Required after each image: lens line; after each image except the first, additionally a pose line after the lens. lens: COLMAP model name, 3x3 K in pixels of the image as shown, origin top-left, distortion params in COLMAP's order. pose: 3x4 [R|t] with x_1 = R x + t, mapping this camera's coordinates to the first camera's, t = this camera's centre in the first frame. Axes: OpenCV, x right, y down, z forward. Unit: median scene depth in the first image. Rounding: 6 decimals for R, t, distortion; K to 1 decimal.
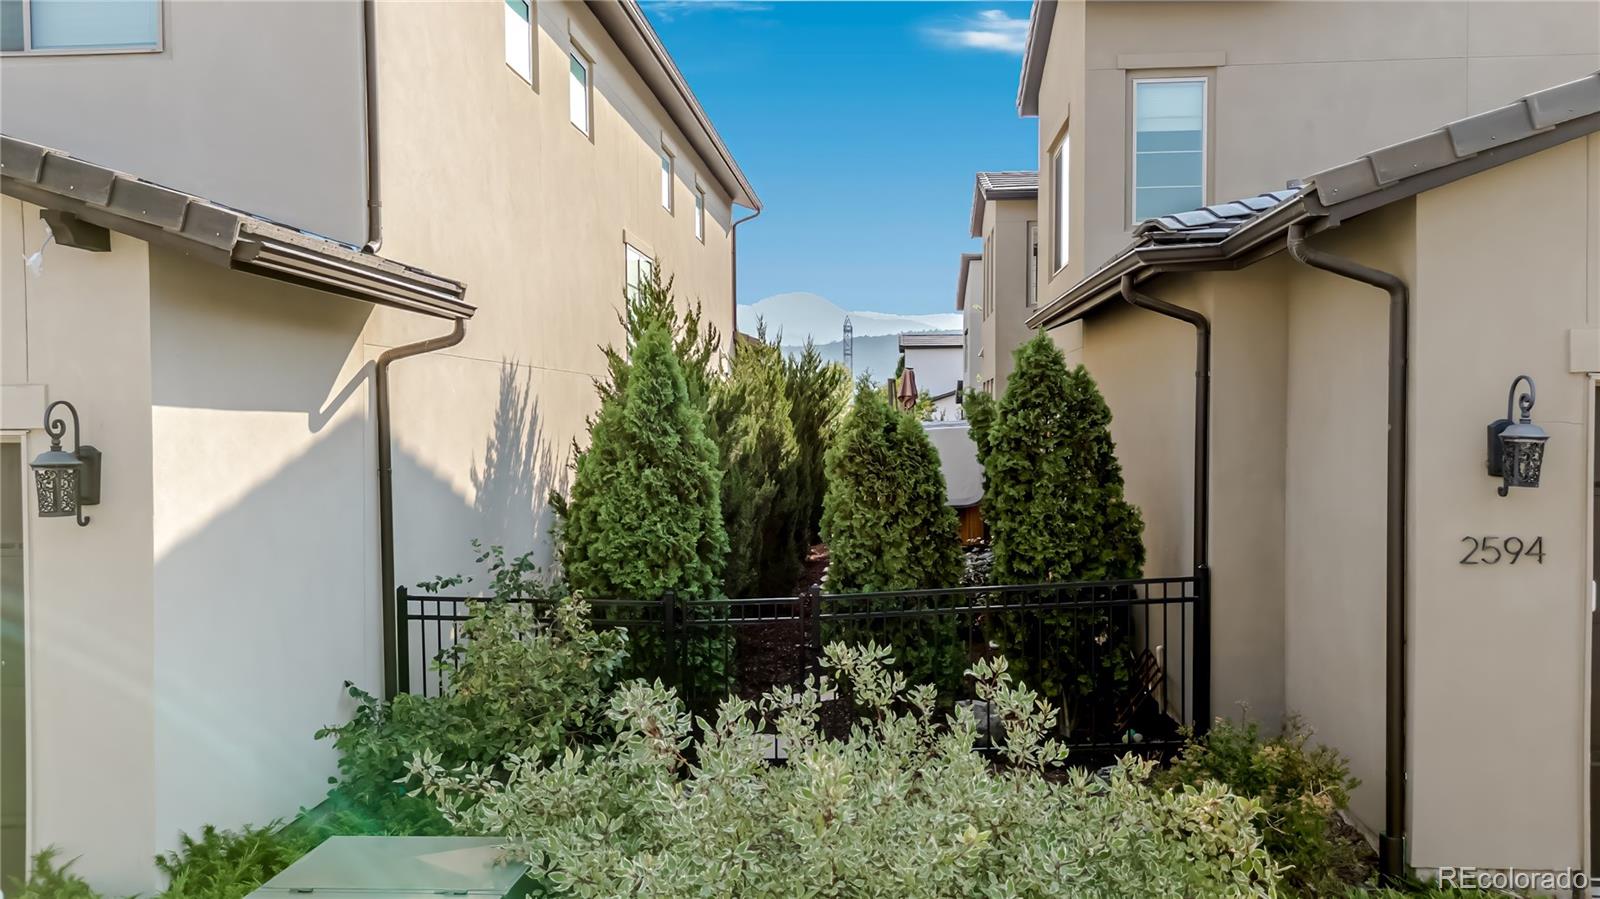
lens RADIAL K [[1198.6, 0, 803.4], [0, 1198.6, 443.6], [0, 0, 1]] dist [0.062522, -0.058968]
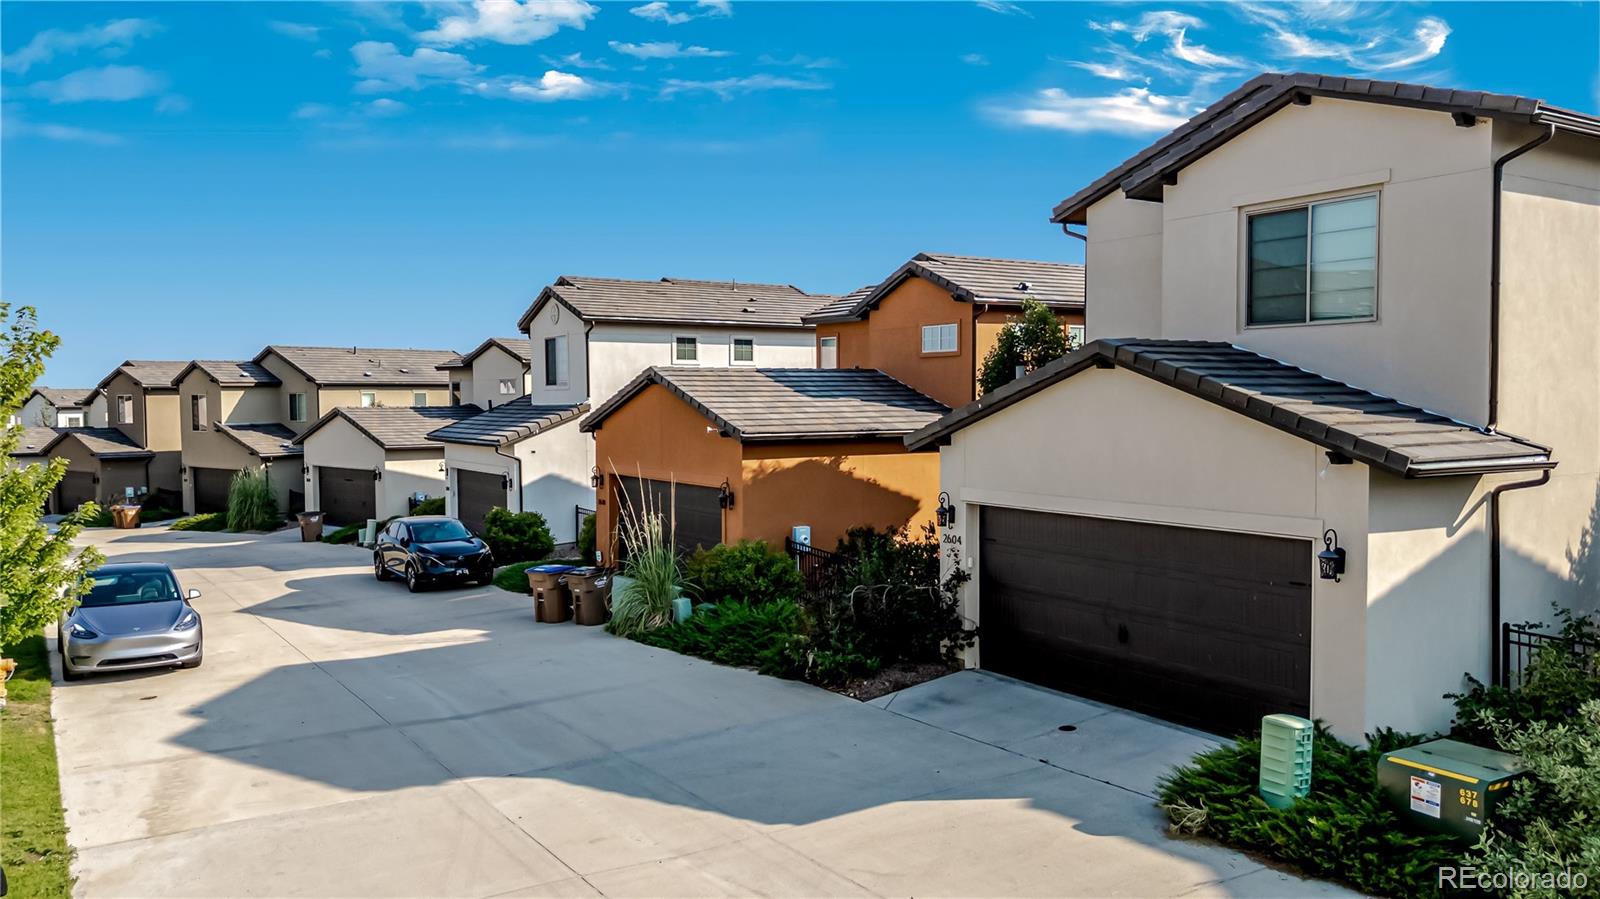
lens RADIAL K [[1198.6, 0, 803.4], [0, 1198.6, 443.6], [0, 0, 1]] dist [0.062522, -0.058968]
pose [[0.611689, 0.034753, -0.790335, 0.461344], [-0.015898, 0.999373, 0.031641, -0.196233], [0.790939, -0.006789, 0.611858, -0.935546]]
